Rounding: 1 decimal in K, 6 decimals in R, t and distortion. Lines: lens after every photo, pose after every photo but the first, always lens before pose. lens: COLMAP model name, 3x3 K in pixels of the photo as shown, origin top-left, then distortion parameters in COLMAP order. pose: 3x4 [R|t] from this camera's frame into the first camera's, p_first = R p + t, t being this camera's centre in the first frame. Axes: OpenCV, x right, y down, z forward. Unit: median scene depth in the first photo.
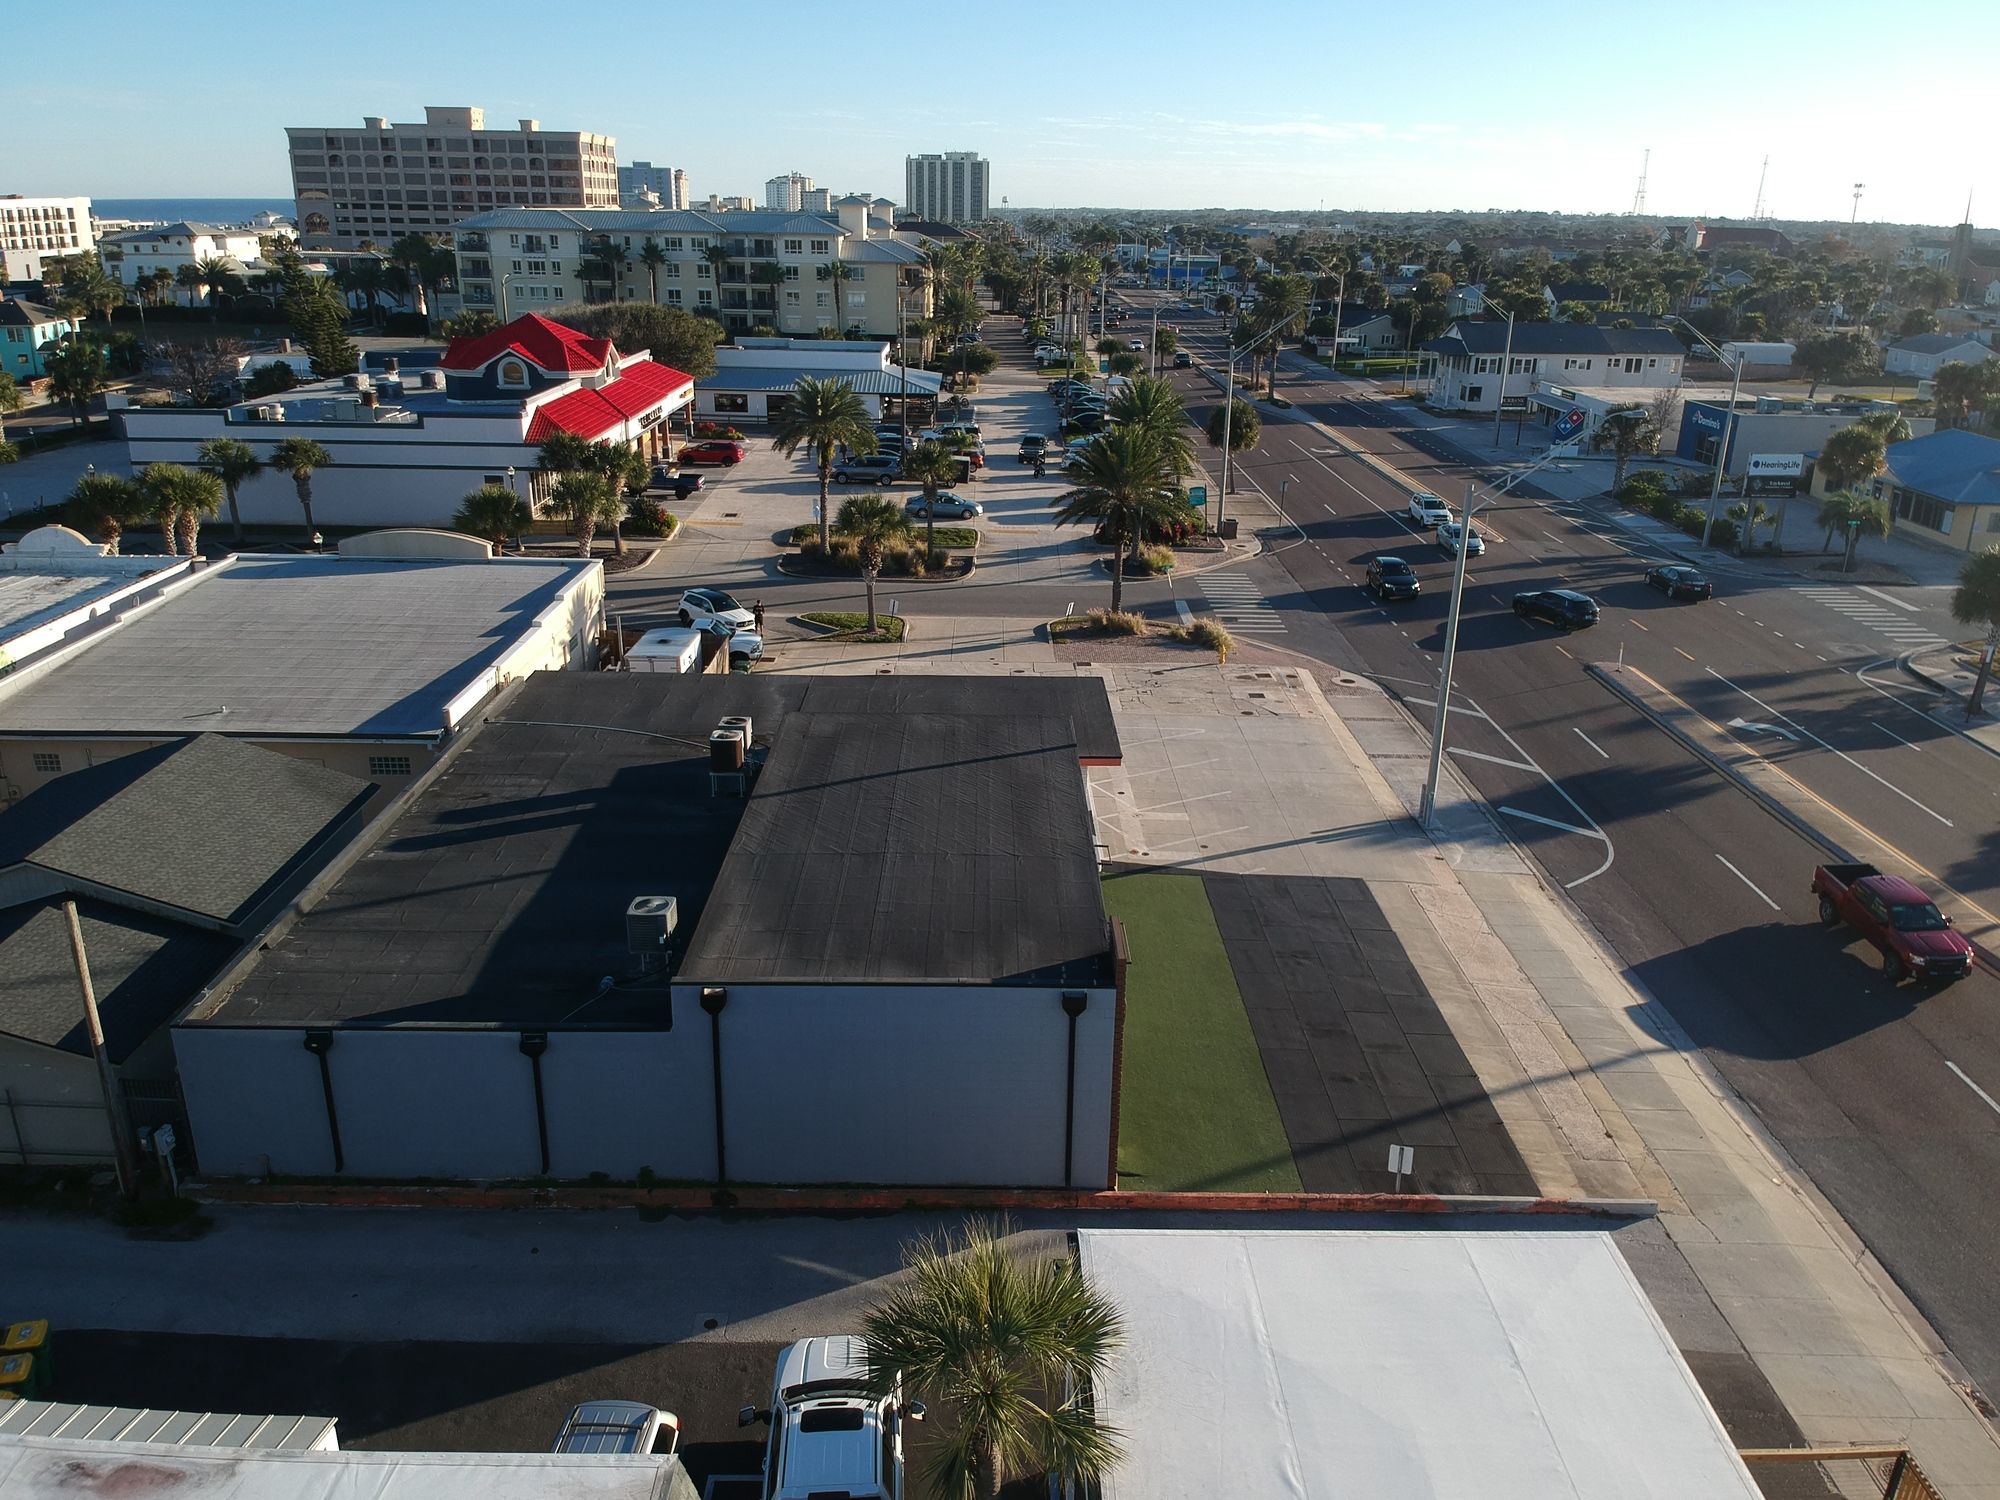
lens RADIAL K [[1456.2, 0, 995.2], [0, 1456.2, 736.9], [0, 0, 1]] dist [0.102143, -0.177160]
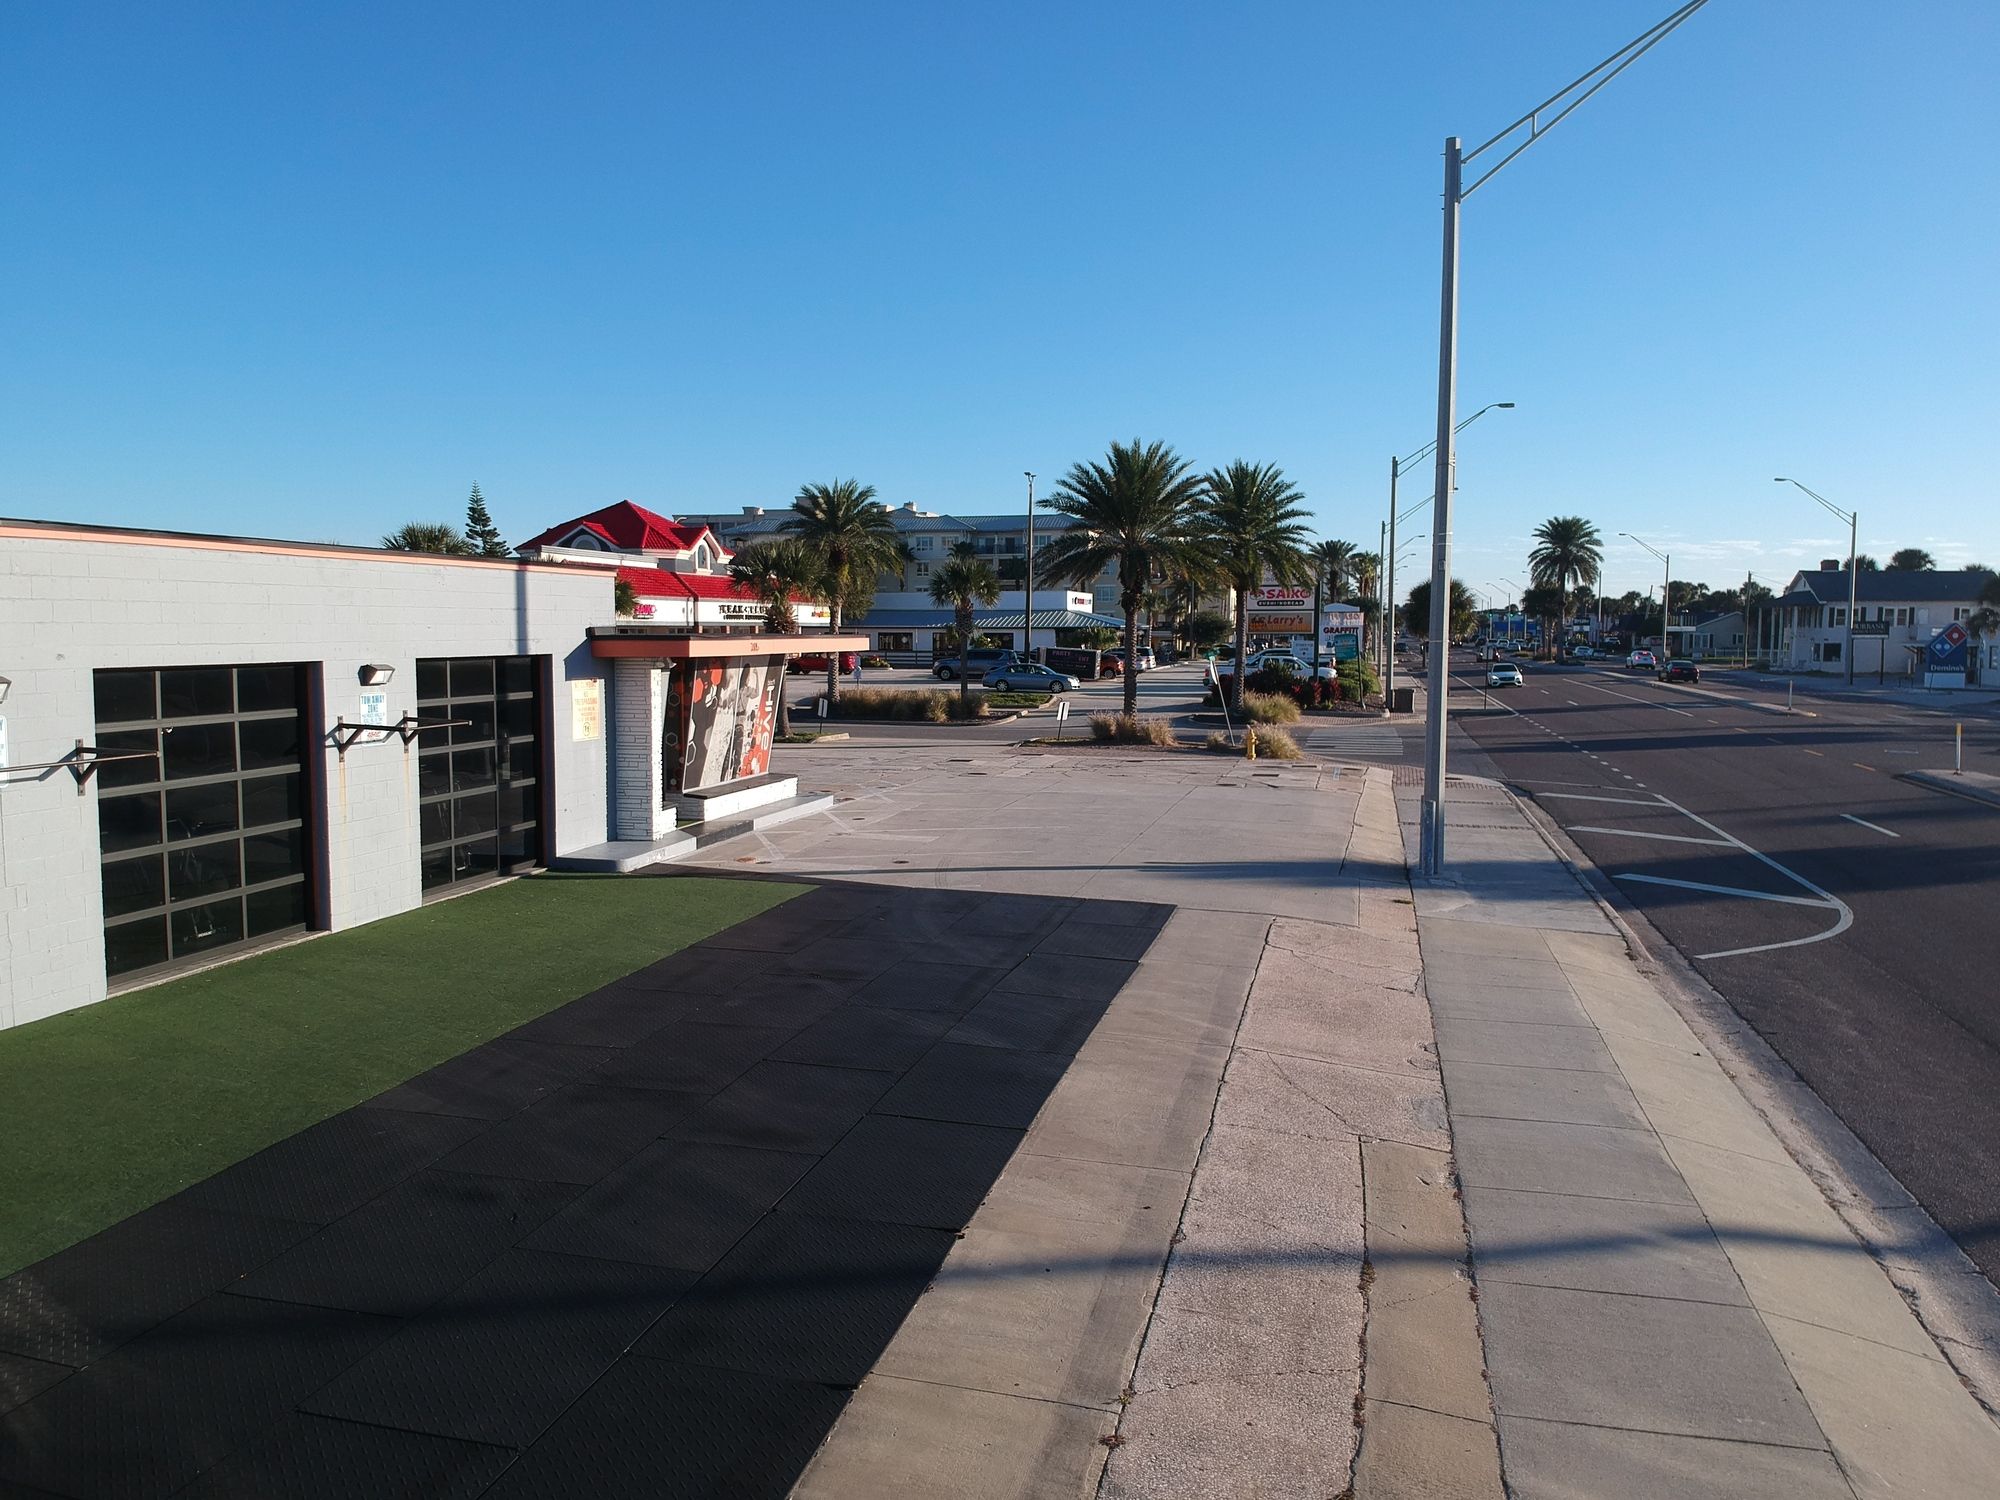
lens RADIAL K [[1456.2, 0, 995.2], [0, 1456.2, 736.9], [0, 0, 1]] dist [0.102143, -0.177160]
pose [[0.967712, 0.008437, -0.251917, 0.262818], [-0.076126, 0.962552, -0.260190, 0.142488], [0.240288, 0.270967, 0.932115, 0.486155]]
